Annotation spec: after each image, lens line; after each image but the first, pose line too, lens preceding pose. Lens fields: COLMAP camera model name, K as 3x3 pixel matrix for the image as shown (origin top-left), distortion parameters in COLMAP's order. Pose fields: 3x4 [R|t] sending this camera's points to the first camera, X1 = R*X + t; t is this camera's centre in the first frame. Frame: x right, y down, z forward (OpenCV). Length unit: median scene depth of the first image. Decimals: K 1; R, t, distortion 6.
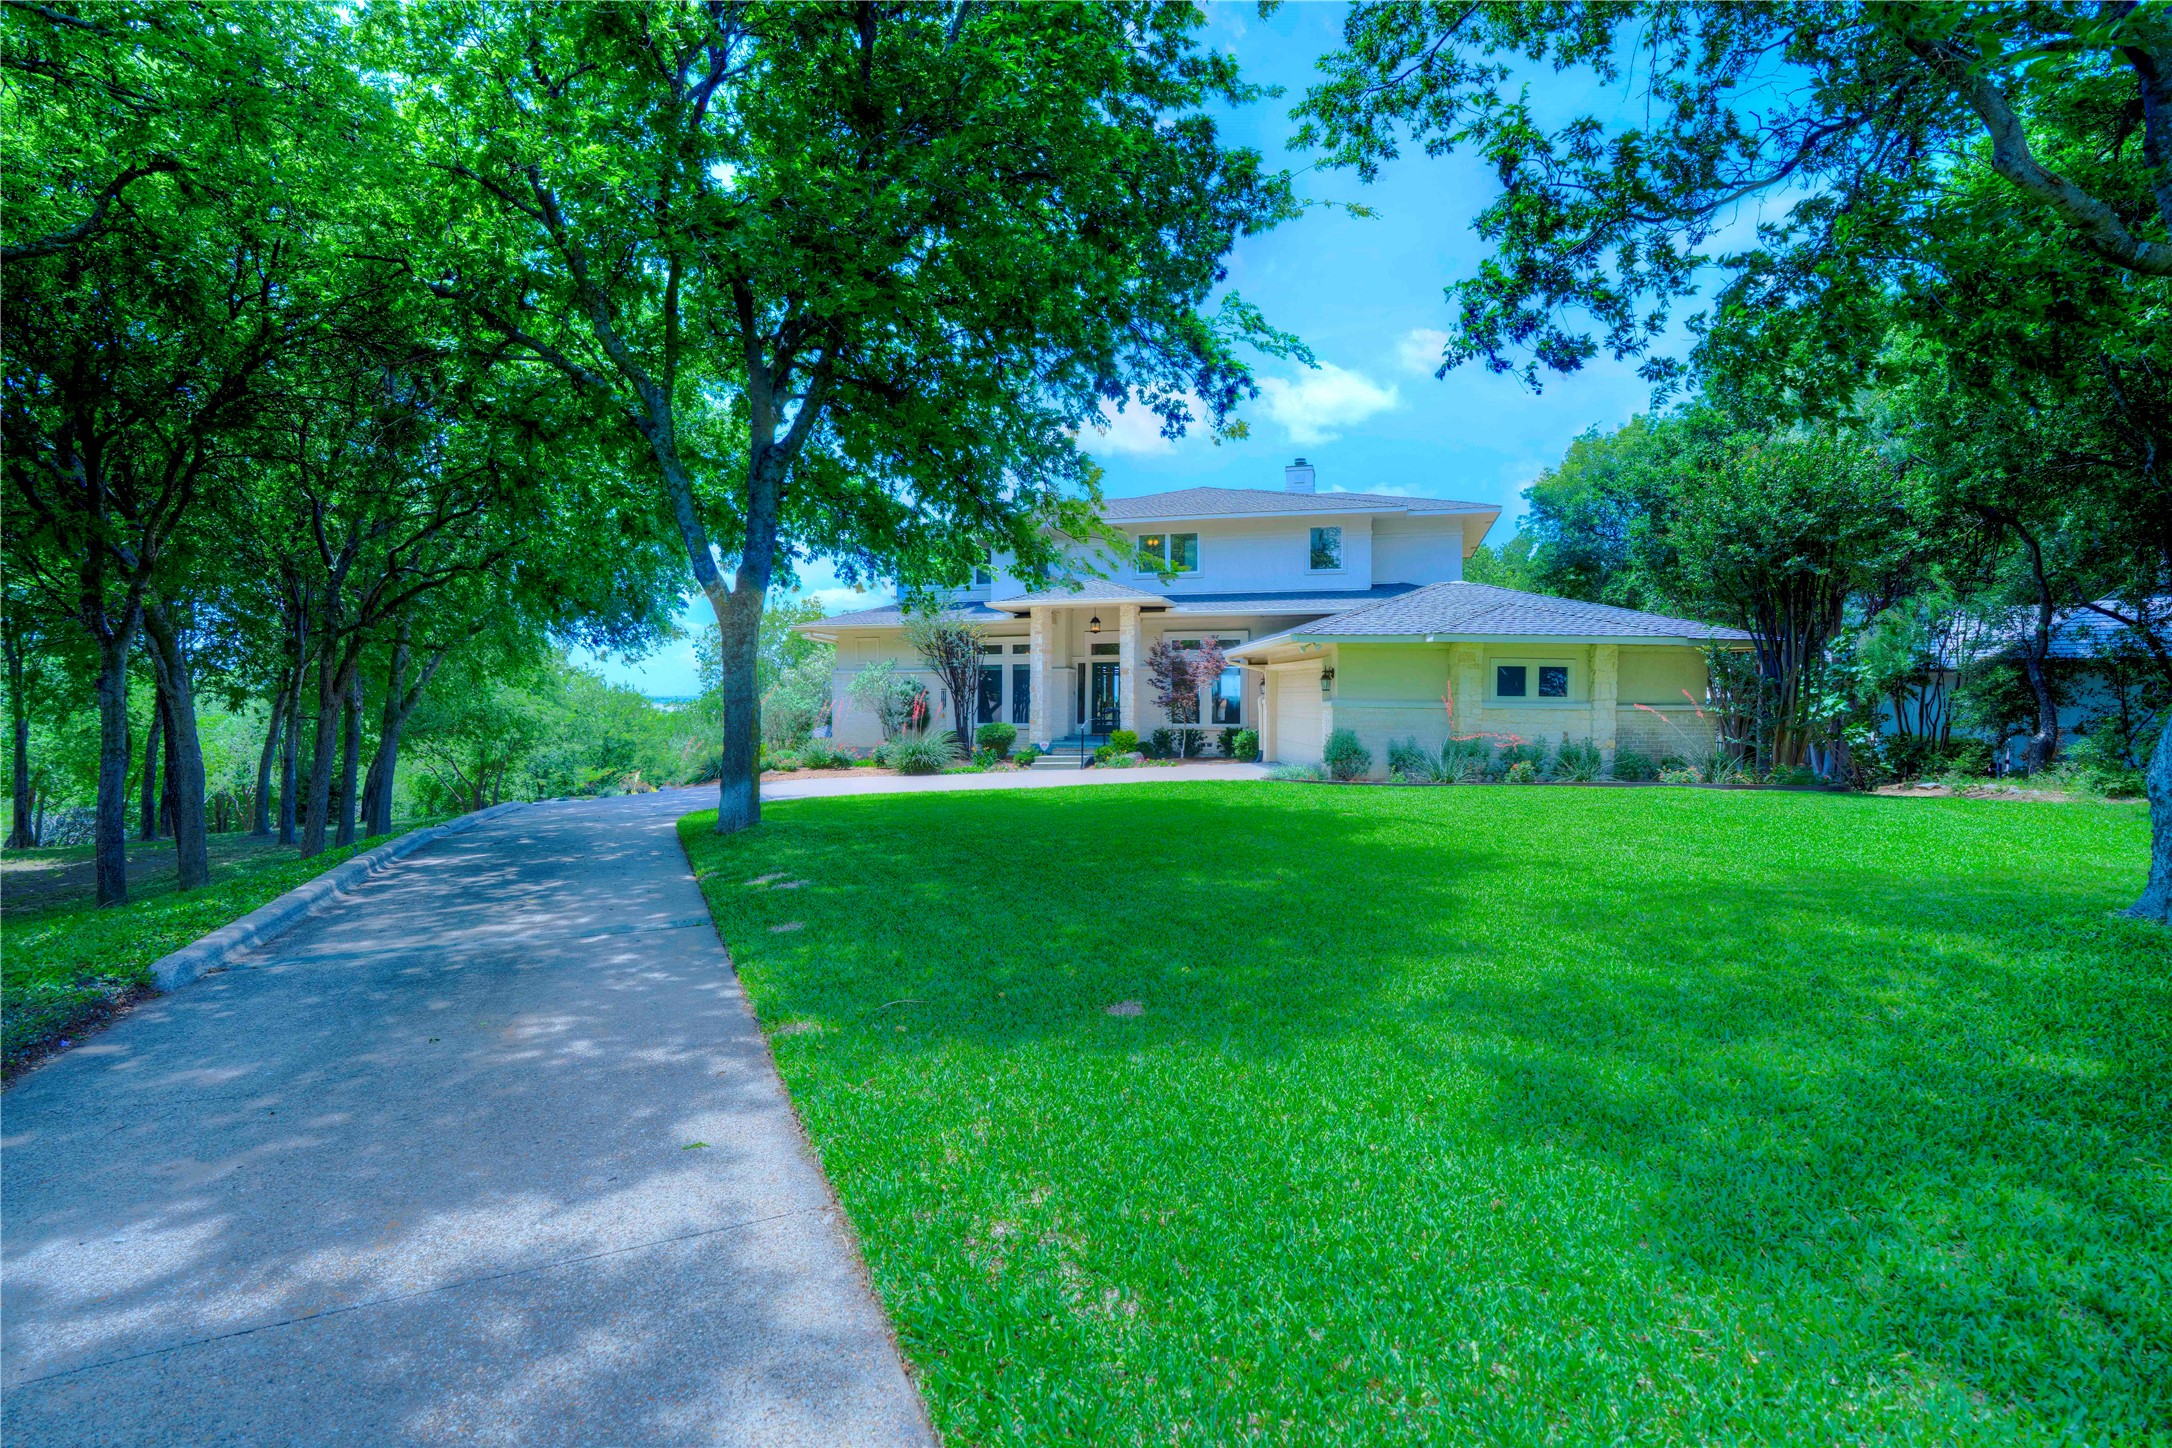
lens RADIAL K [[1004.8, 0, 1086.0], [0, 1004.8, 724.0], [0, 0, 1]] dist [-0.062870, 0.016744]
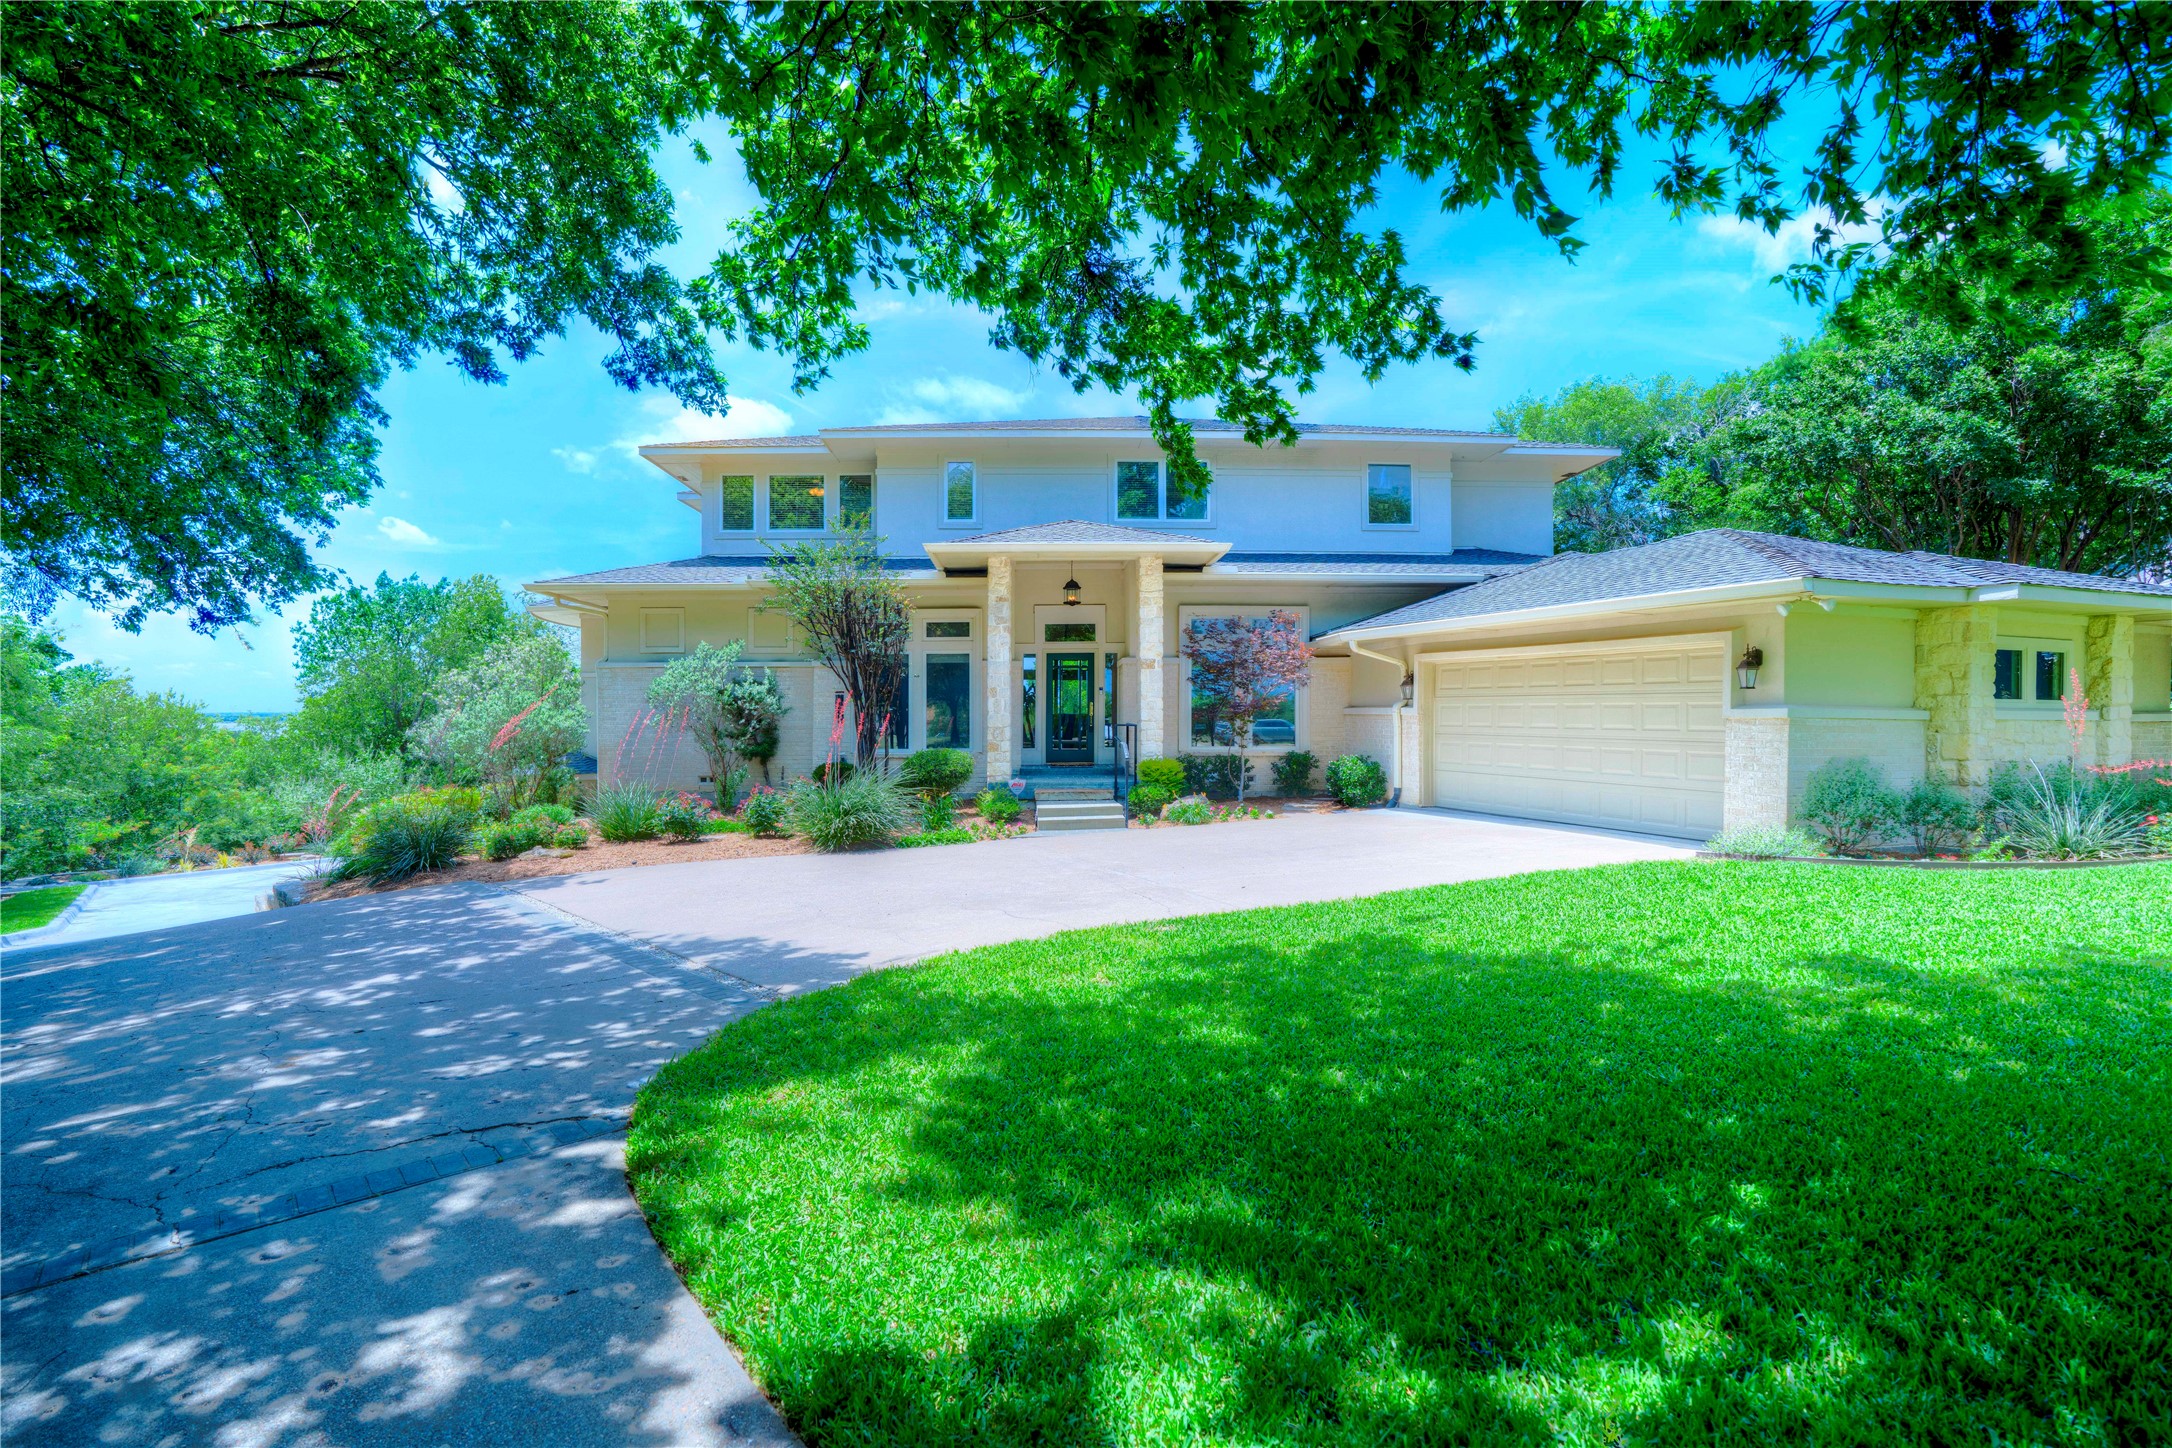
lens RADIAL K [[1004.8, 0, 1086.0], [0, 1004.8, 724.0], [0, 0, 1]] dist [-0.062870, 0.016744]
pose [[0.944141, -0.009439, 0.329405, -0.202347], [0.013647, 0.999852, -0.010465, -0.008086], [-0.329258, 0.014376, 0.944131, 0.405279]]
